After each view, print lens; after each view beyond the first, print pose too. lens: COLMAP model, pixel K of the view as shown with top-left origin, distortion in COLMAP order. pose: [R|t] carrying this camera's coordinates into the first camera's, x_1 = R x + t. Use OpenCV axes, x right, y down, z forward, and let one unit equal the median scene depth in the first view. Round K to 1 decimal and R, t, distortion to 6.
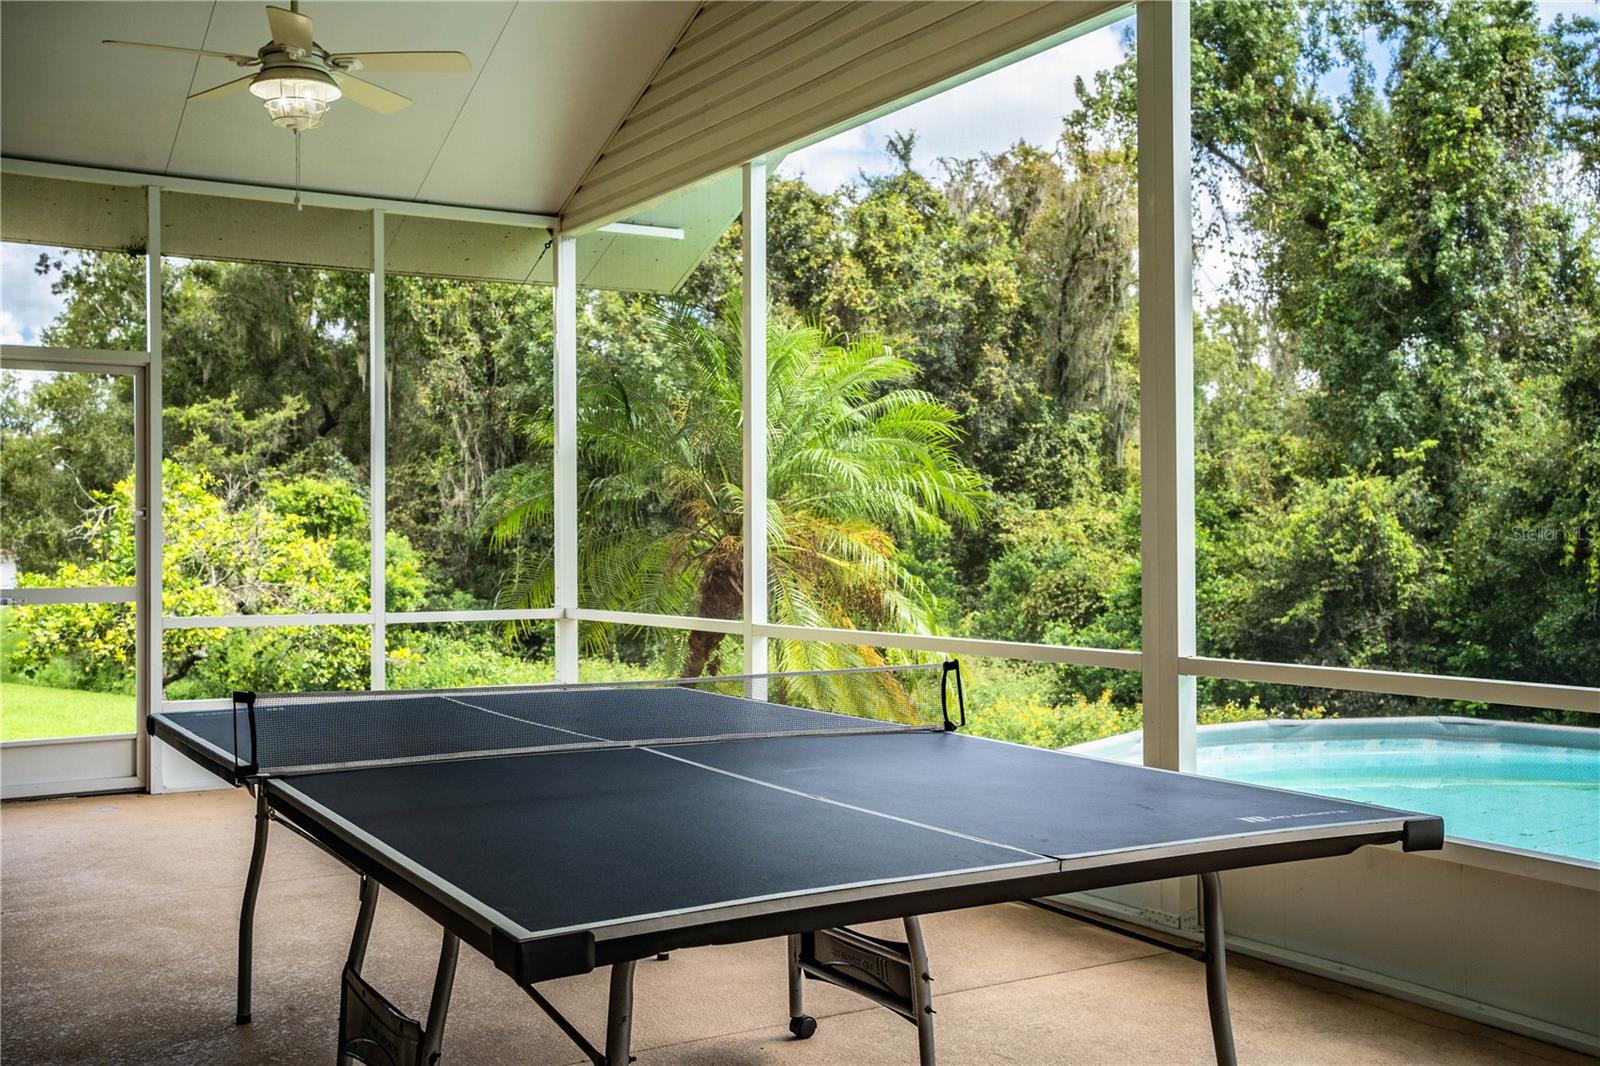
lens RADIAL K [[1571.3, 0, 800.0], [0, 1571.3, 533.0], [0, 0, 1]] dist [-0.129505, 0.529429]
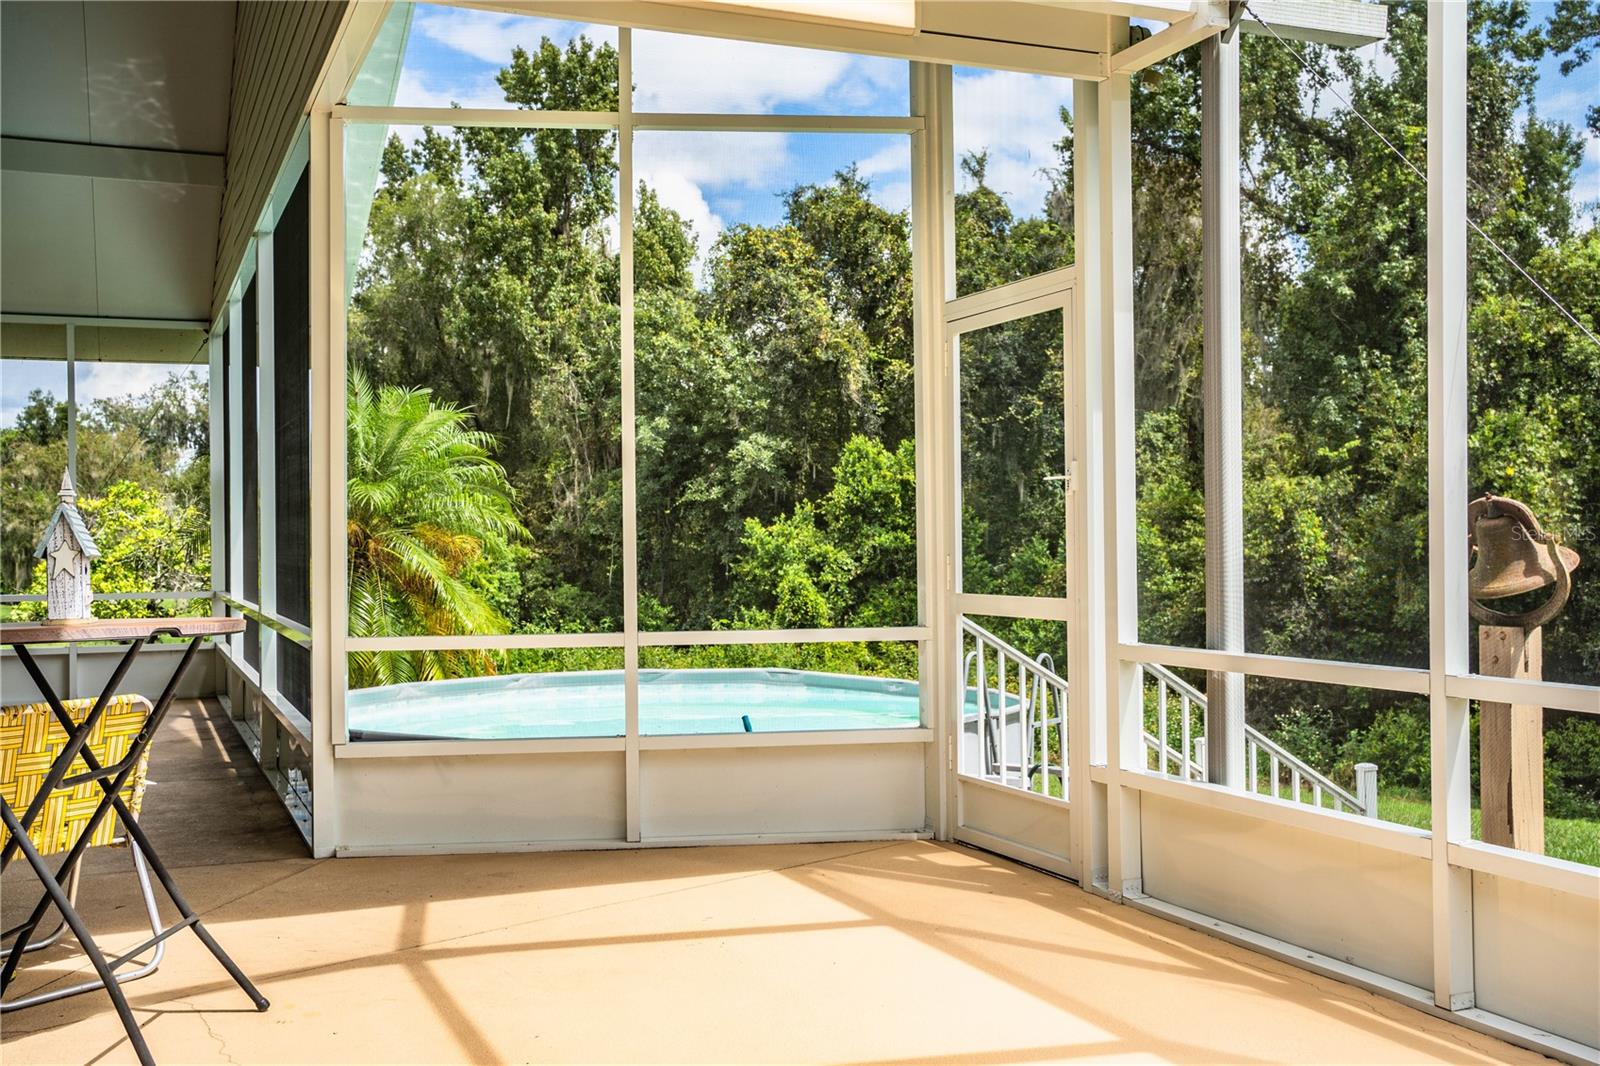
lens RADIAL K [[1571.3, 0, 800.0], [0, 1571.3, 533.0], [0, 0, 1]] dist [-0.129505, 0.529429]
pose [[0.987719, -0.004990, -0.156160, 0.123195], [0.005499, 0.999981, 0.002828, -0.001247], [0.156143, -0.003652, 0.987728, -0.071412]]
